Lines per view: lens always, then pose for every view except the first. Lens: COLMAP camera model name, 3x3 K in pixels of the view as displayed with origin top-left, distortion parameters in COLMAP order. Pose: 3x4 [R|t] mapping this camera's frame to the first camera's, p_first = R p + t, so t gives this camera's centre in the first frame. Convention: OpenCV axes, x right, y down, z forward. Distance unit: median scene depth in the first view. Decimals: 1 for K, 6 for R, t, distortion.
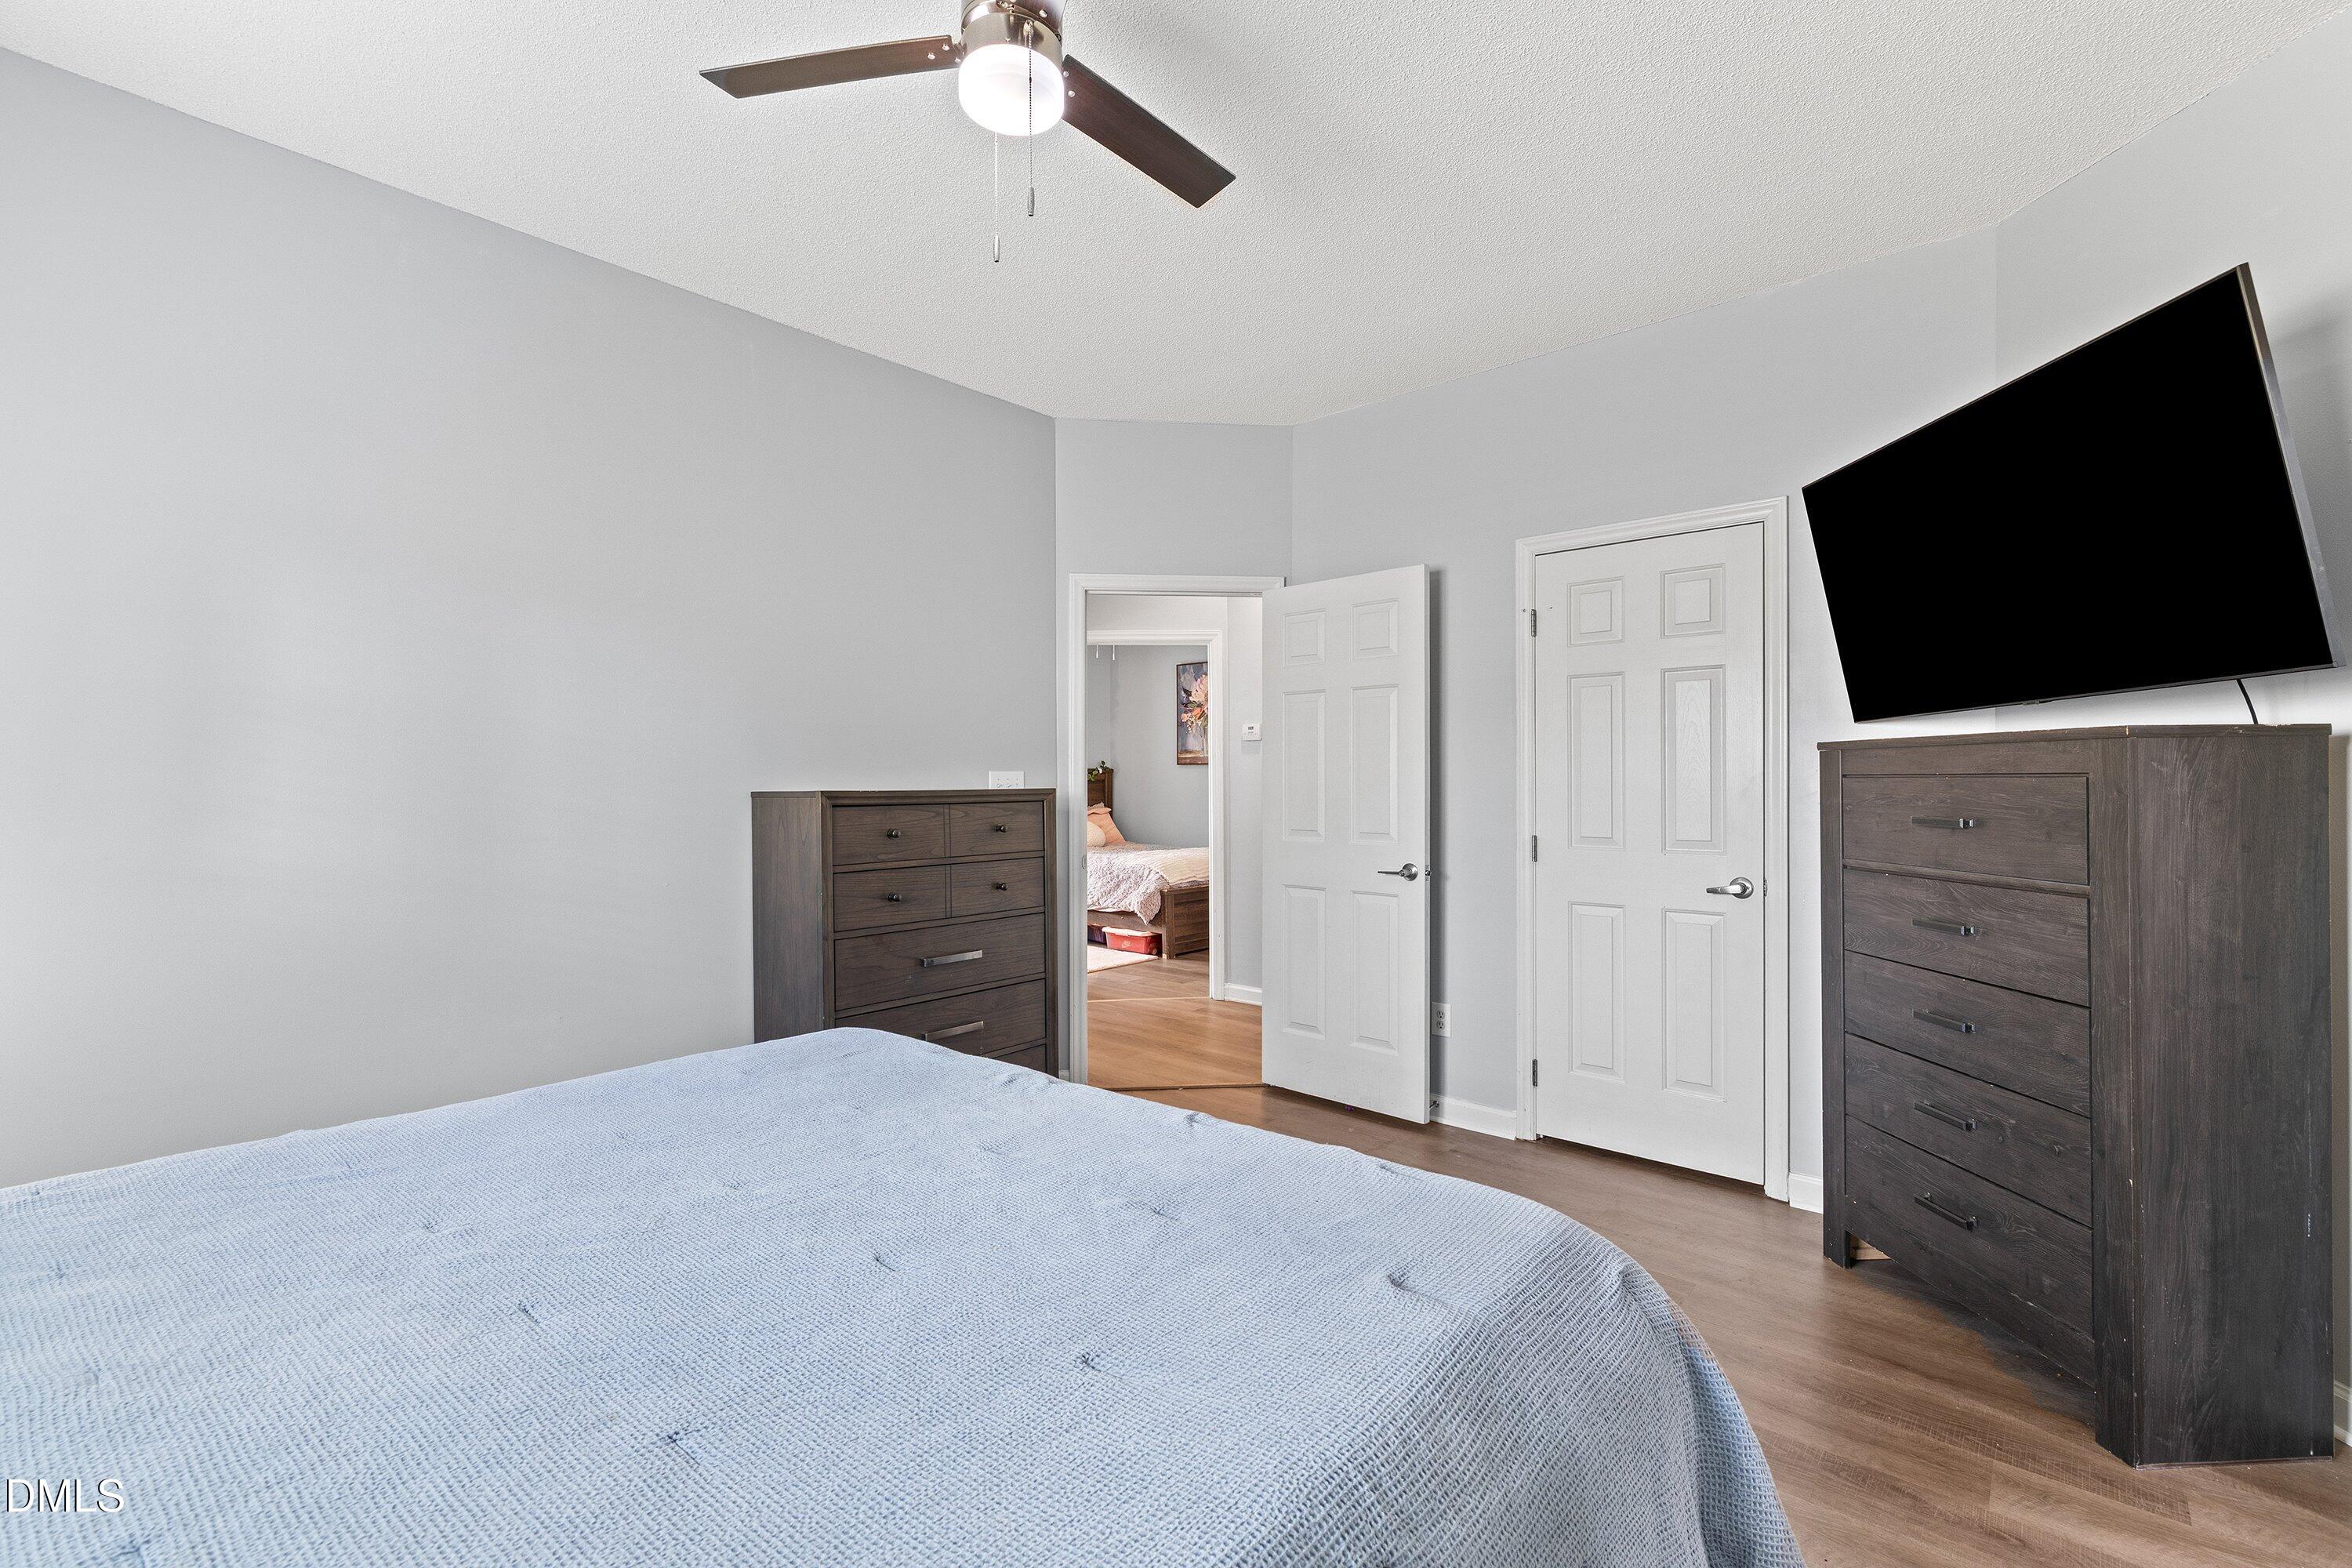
lens RADIAL K [[1037.2, 0, 1178.0], [0, 1037.2, 784.2], [0, 0, 1]] dist [-0.000755, 0.000280]
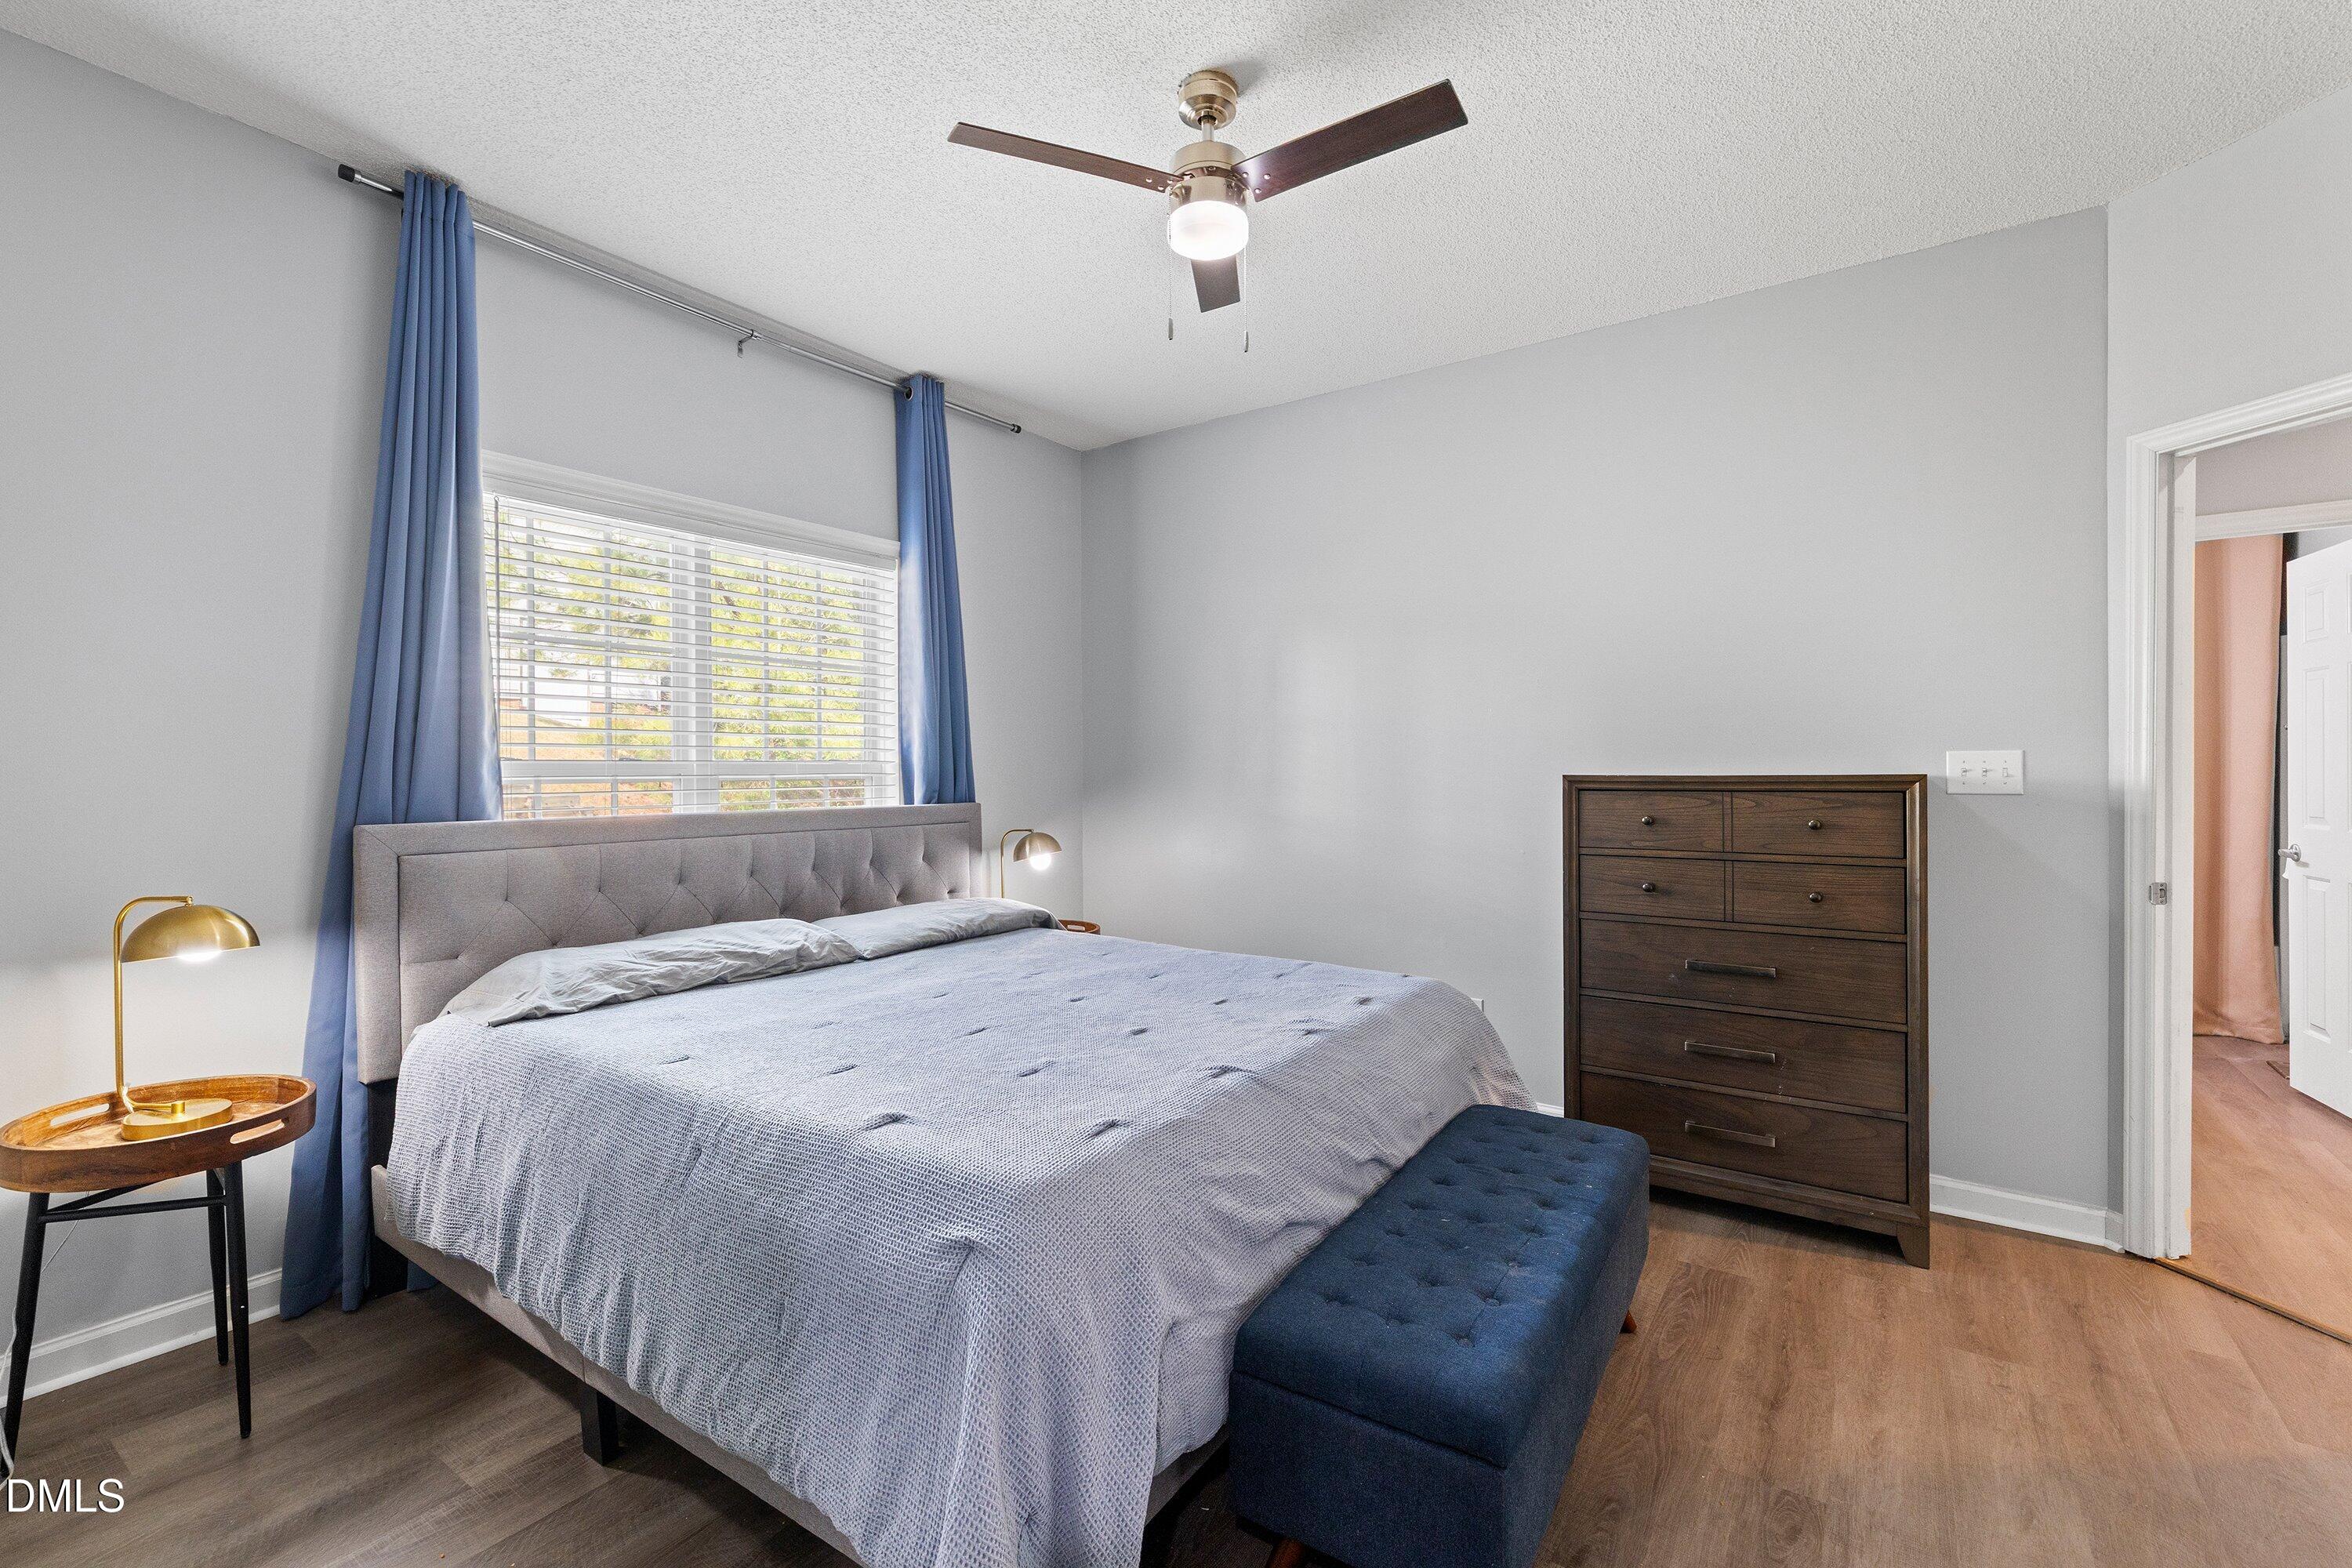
lens RADIAL K [[1037.2, 0, 1172.2], [0, 1037.2, 767.3], [0, 0, 1]] dist [-0.000755, 0.000280]
pose [[0.086353, 0.001036, -0.996264, 0.631412], [0.002318, 0.999997, 0.001241, -0.003515], [0.996262, -0.002417, 0.086351, 0.475879]]
